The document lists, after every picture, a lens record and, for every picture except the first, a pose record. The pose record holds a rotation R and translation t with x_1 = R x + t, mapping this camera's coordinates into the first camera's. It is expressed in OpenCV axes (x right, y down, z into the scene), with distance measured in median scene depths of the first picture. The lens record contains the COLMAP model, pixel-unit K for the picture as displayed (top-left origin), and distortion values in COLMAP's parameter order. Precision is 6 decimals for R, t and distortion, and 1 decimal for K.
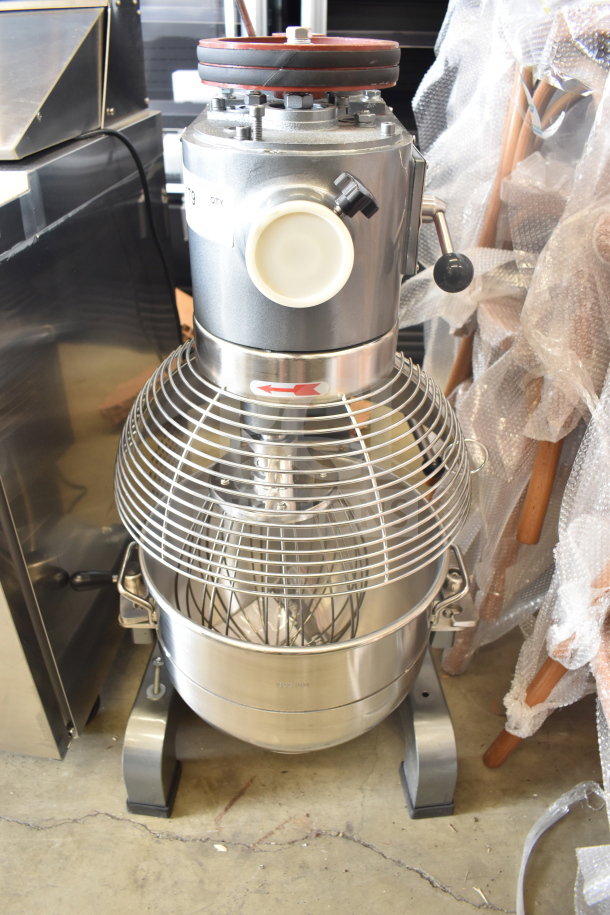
lens RADIAL K [[703.6, 0, 305.0], [0, 703.6, 457.5], [0, 0, 1]] dist [-0.104485, 0.013601]
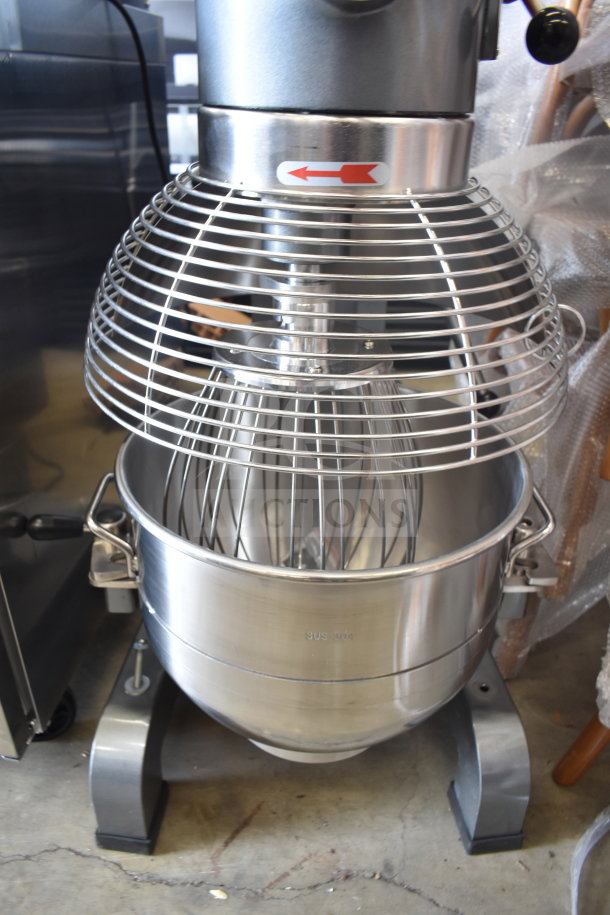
lens RADIAL K [[703.6, 0, 305.0], [0, 703.6, 457.5], [0, 0, 1]] dist [-0.104485, 0.013601]
pose [[0.999970, 0.002291, 0.007333, -0.034557], [-0.001640, 0.996154, -0.087599, 0.154891], [-0.007506, 0.087585, 0.996129, 0.210084]]
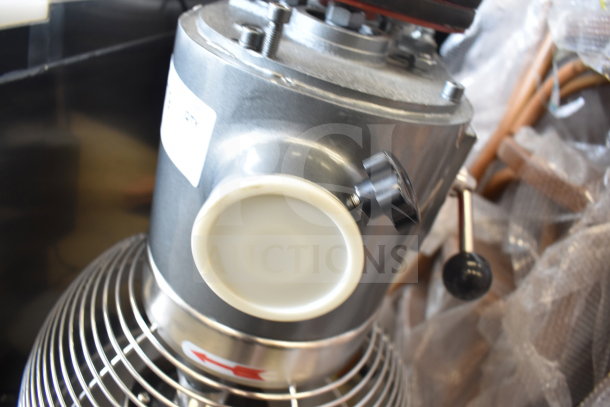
lens RADIAL K [[469.1, 0, 305.0], [0, 469.1, 203.5], [0, 0, 1]] dist [-0.104485, 0.013601]
pose [[0.956669, 0.289885, 0.027403, -0.003642], [-0.287018, 0.954668, -0.078926, -0.157708], [-0.049040, 0.067641, 0.996504, 0.296827]]
